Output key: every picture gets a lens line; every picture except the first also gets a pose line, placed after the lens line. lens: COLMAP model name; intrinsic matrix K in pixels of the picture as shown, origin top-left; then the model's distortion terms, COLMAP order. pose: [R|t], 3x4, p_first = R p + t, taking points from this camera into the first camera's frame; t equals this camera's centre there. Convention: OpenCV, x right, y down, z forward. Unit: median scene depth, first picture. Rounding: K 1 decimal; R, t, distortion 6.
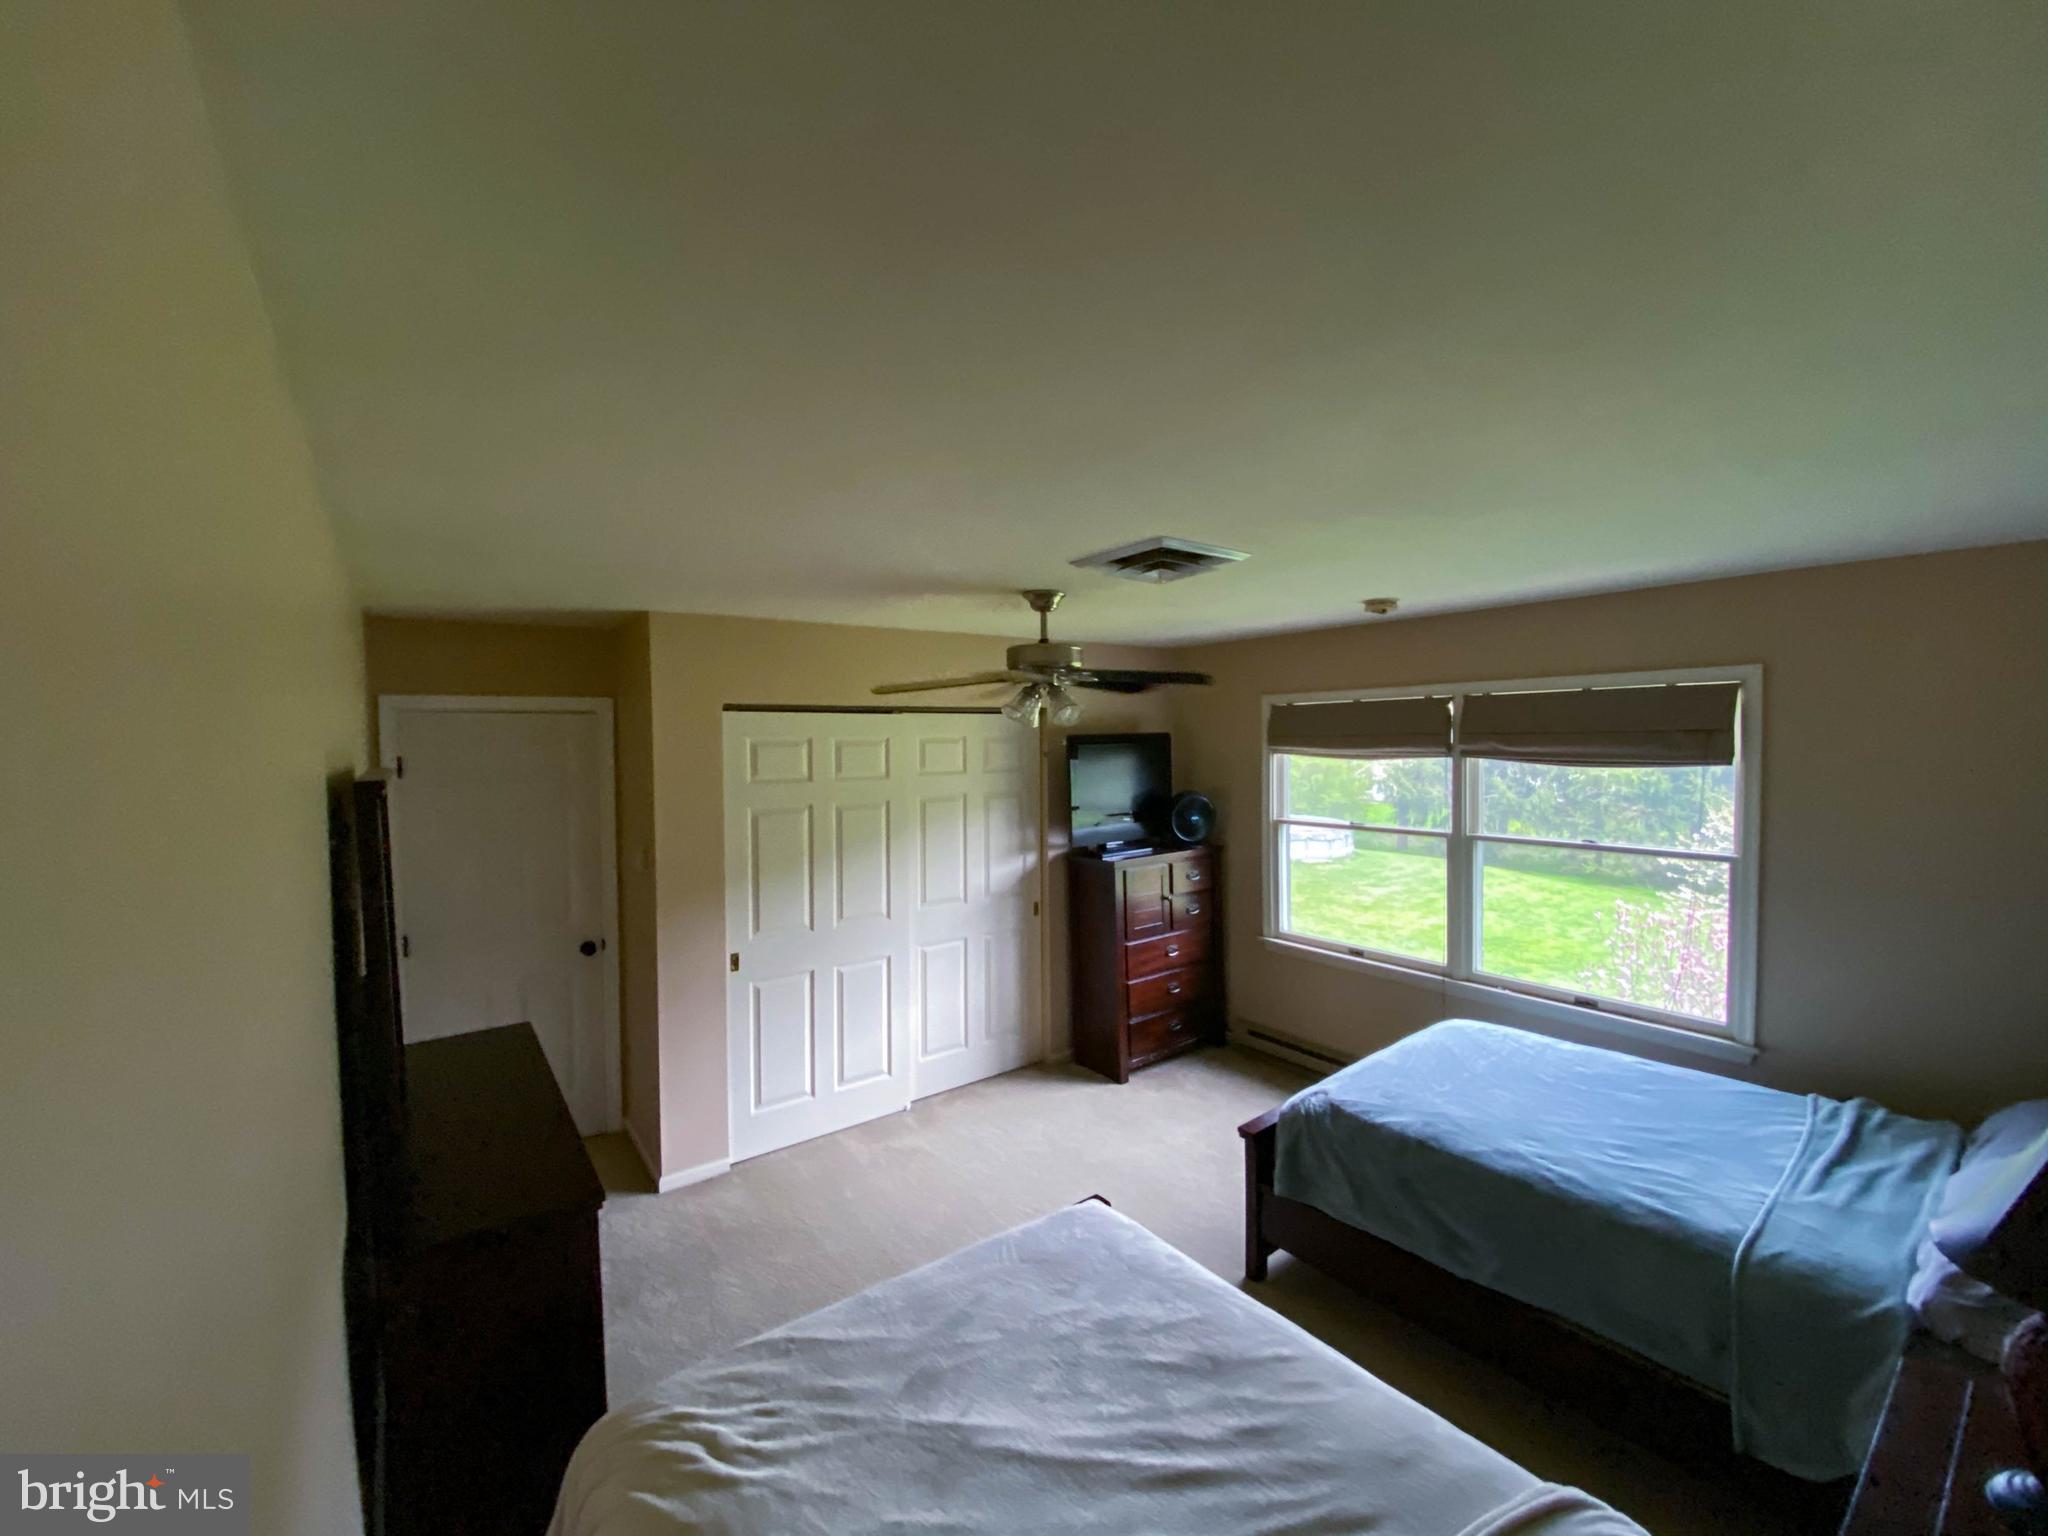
lens RADIAL K [[839.2, 0, 1031.6], [0, 839.2, 766.7], [0, 0, 1]] dist [-0.001361, -0.000564]
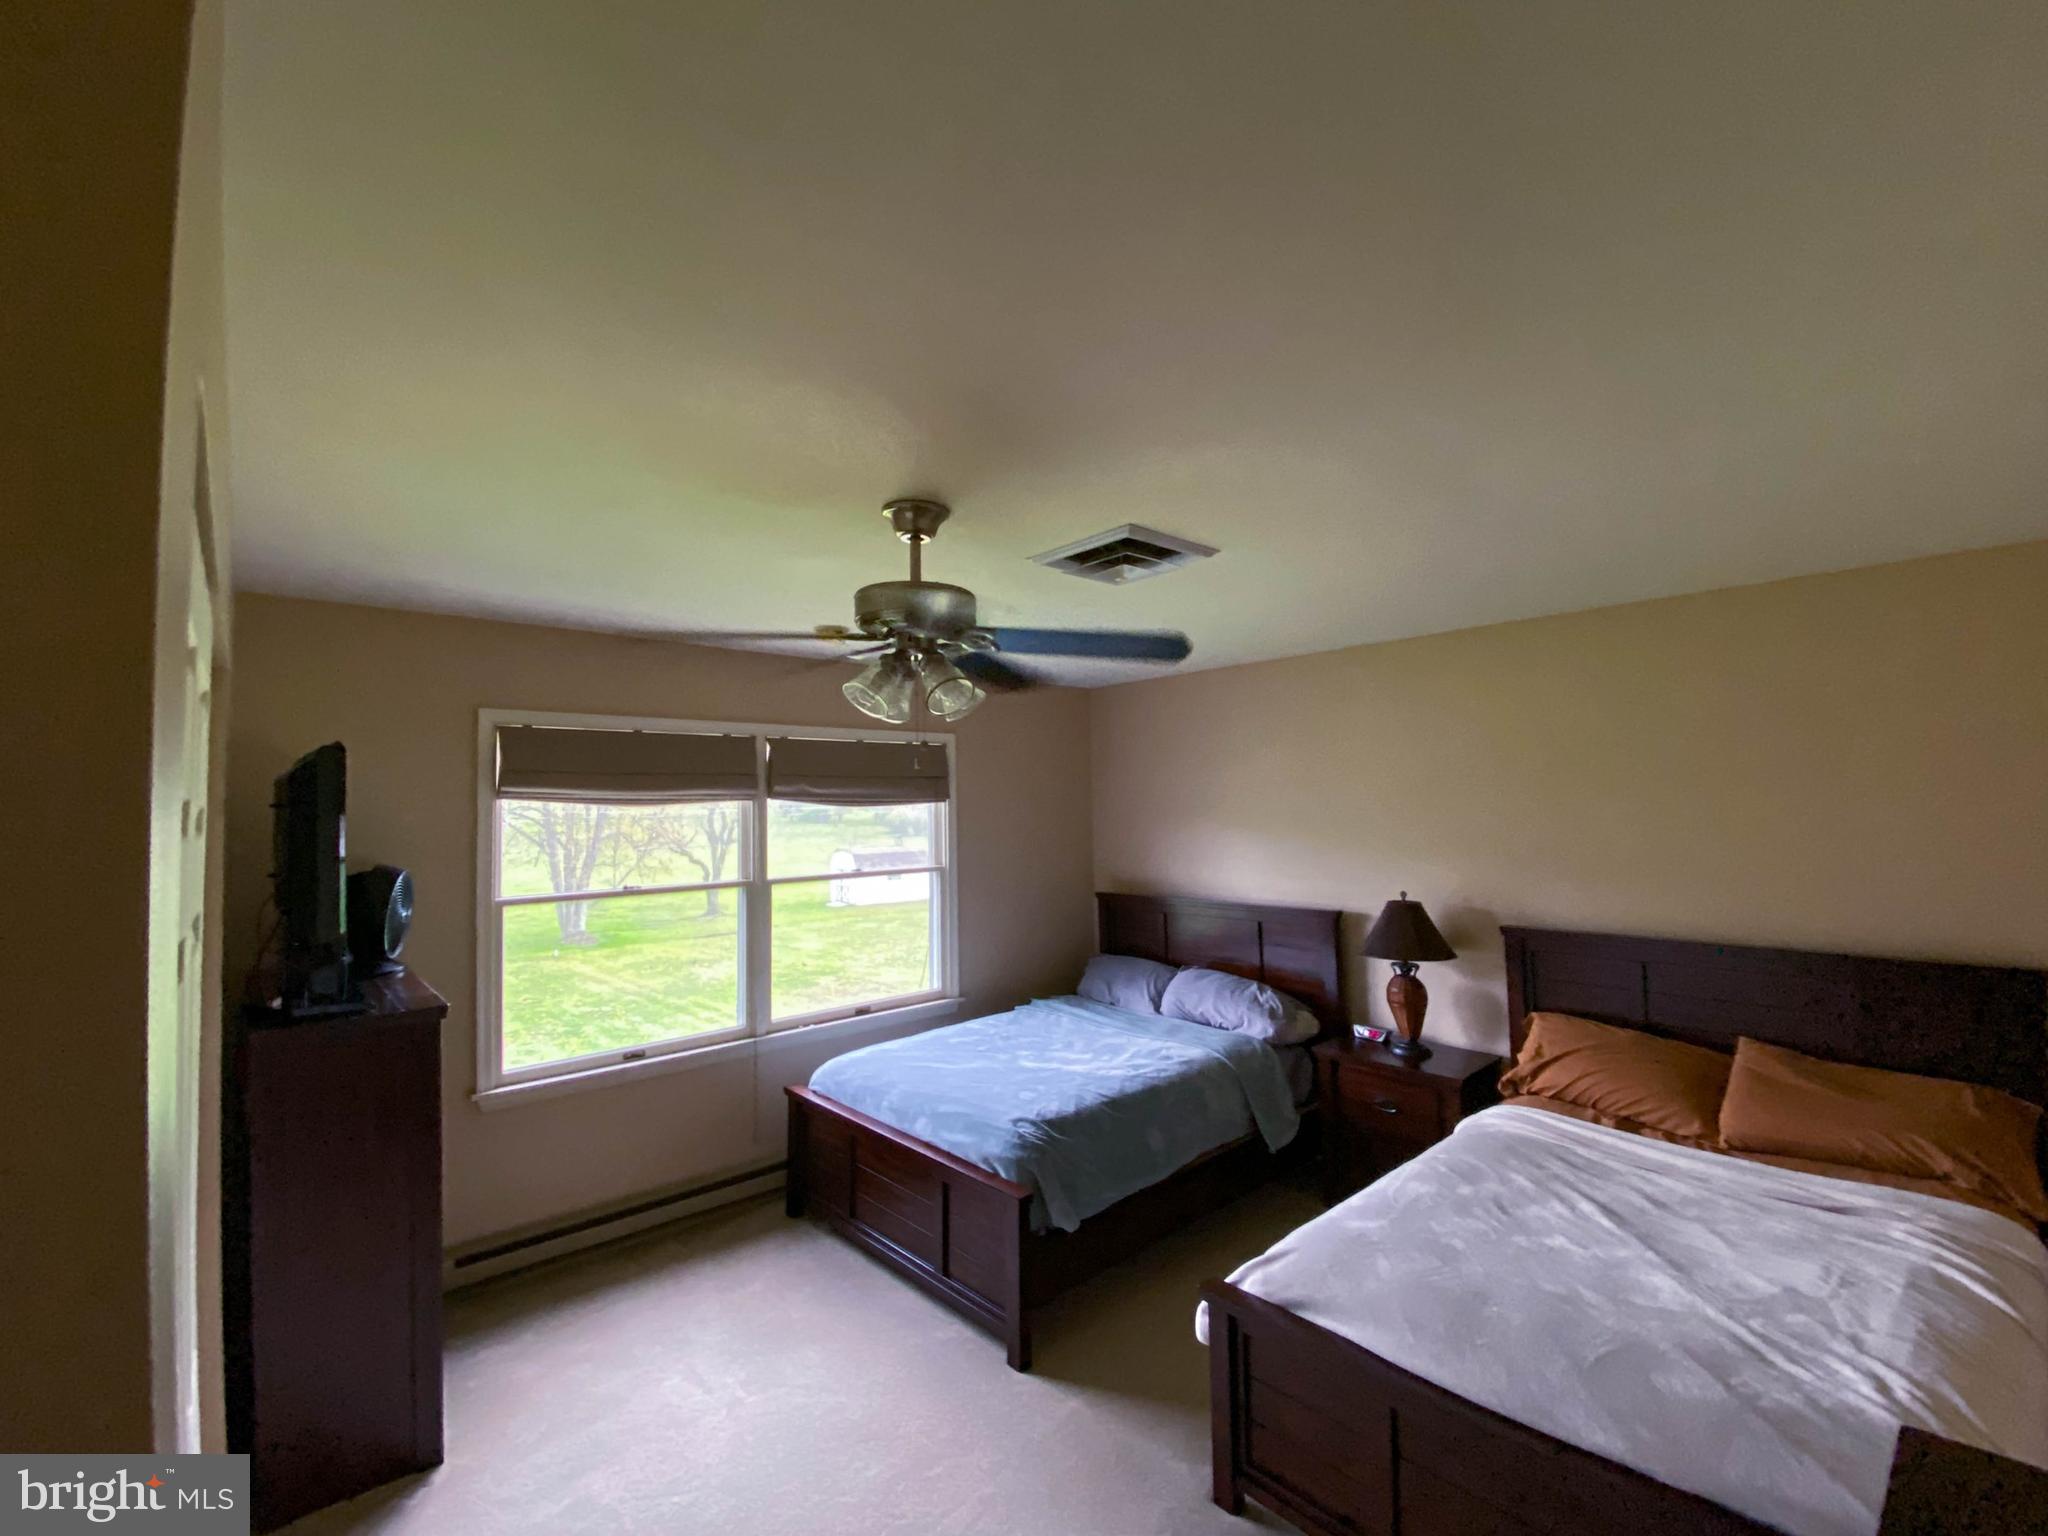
lens RADIAL K [[877.2, 0, 1030.9], [0, 877.2, 776.9], [0, 0, 1]] dist [-0.002416, -0.000187]
pose [[-0.117139, 0.029958, 0.992664, -0.482451], [0.034616, 0.999061, -0.026066, -0.000966], [-0.992512, 0.031309, -0.118066, 0.755377]]
